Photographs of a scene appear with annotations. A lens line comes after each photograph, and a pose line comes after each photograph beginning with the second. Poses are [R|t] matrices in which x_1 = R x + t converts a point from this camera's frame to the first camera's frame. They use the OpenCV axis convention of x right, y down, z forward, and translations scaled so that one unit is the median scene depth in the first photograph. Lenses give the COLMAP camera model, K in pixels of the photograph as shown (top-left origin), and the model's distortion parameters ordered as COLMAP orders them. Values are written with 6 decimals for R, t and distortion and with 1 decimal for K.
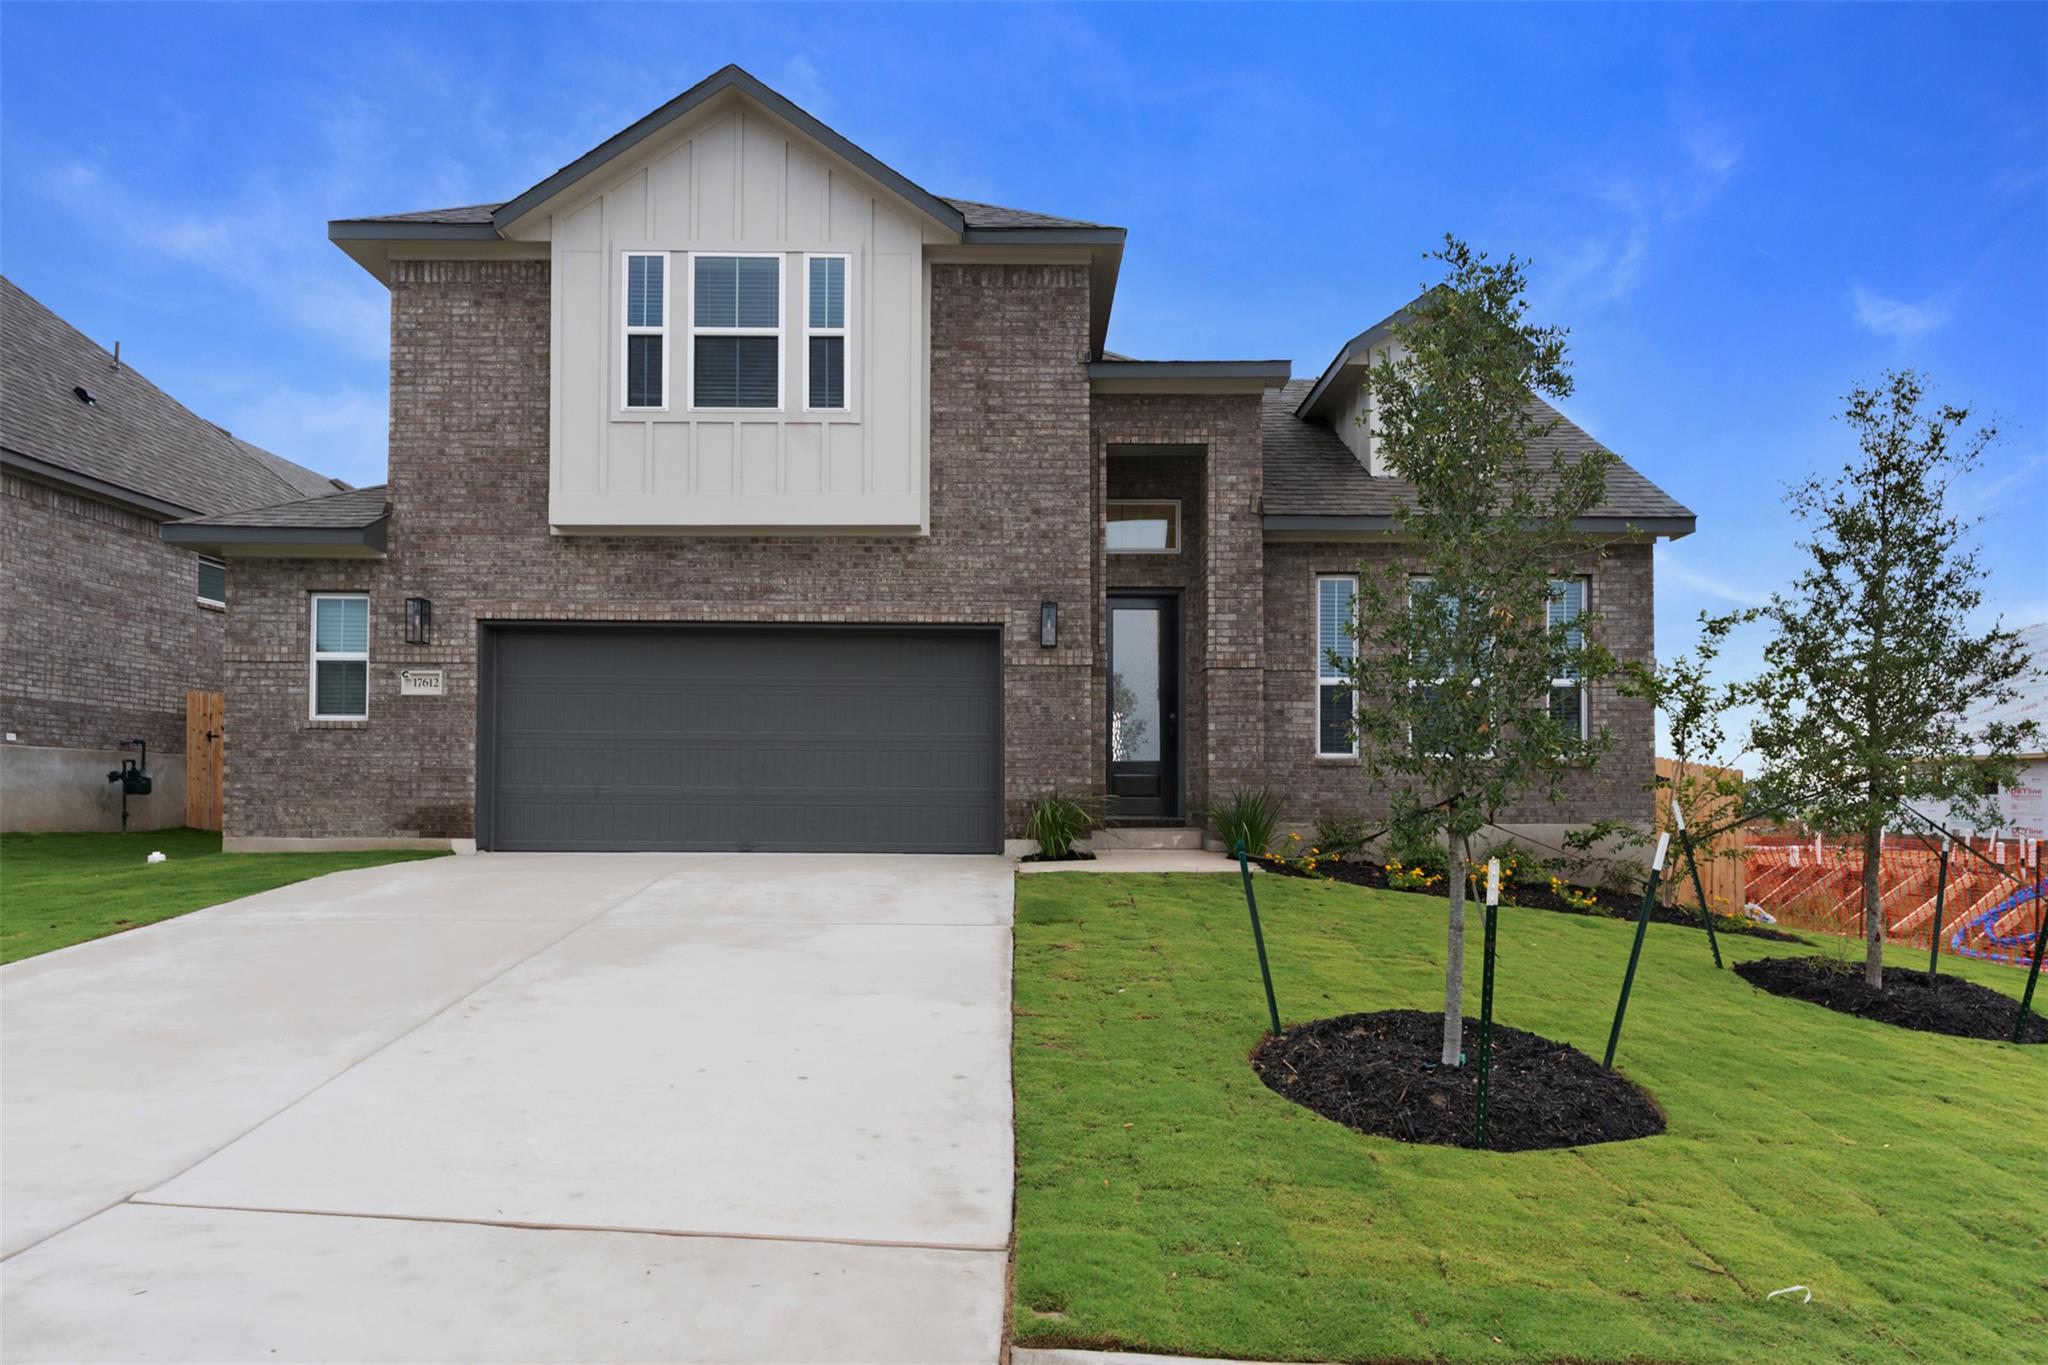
lens RADIAL K [[1204.5, 0, 1024.7], [0, 1204.5, 694.0], [0, 0, 1]] dist [-0.006317, 0.001621]
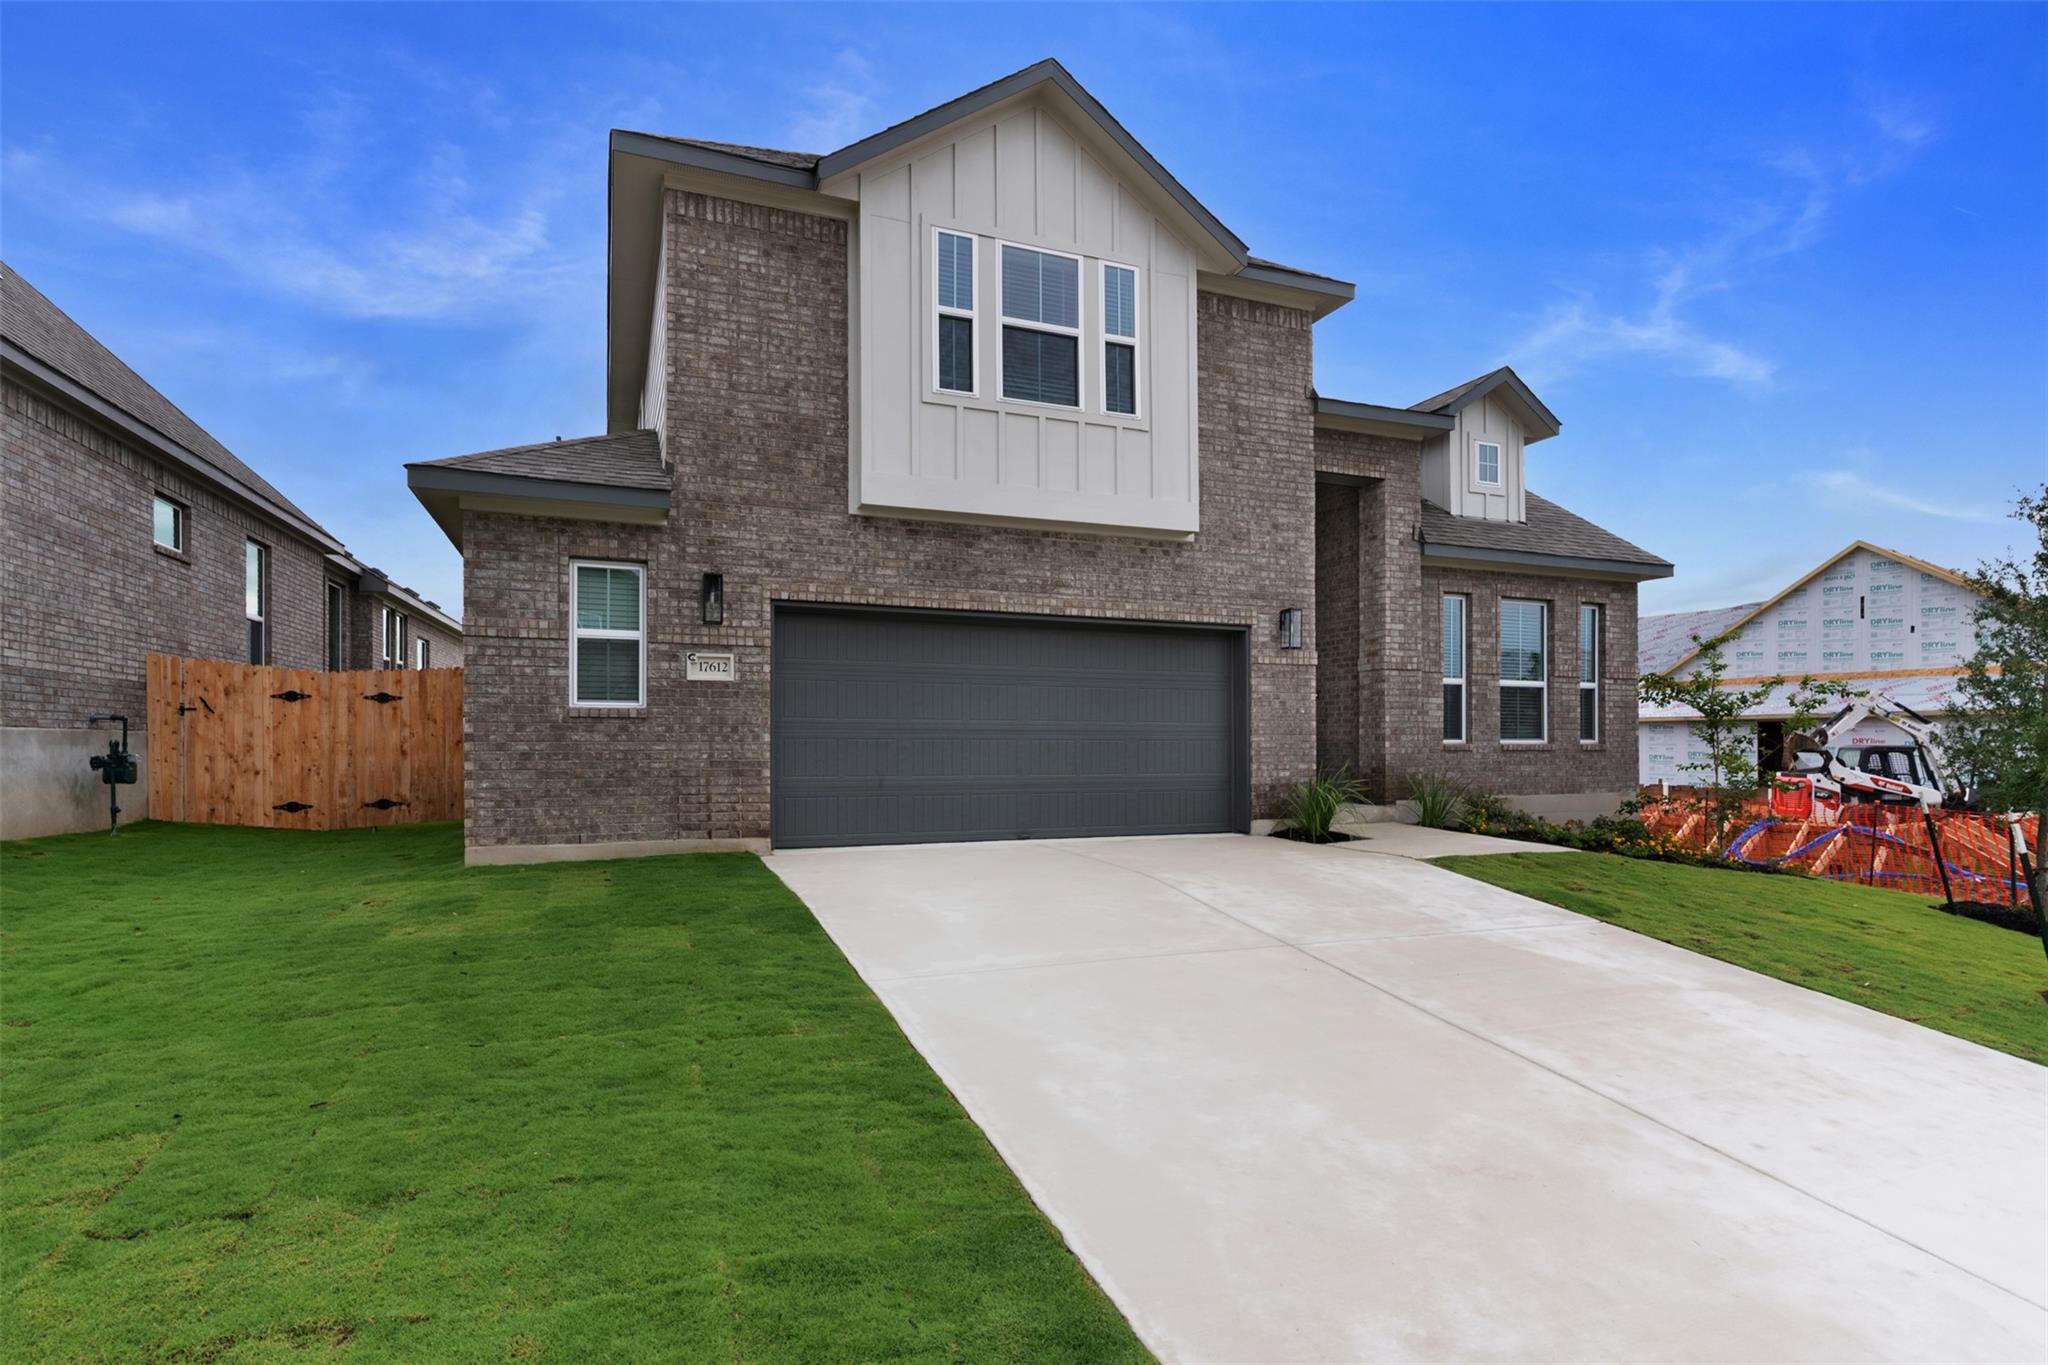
lens RADIAL K [[997.6, 0, 1023.9], [0, 997.6, 676.4], [0, 0, 1]] dist [-0.001808, 0.001922]
pose [[0.935241, 0.020508, 0.353417, -0.538286], [-0.027771, 0.999494, 0.015491, -0.020082], [-0.352921, -0.024303, 0.935337, 0.213372]]
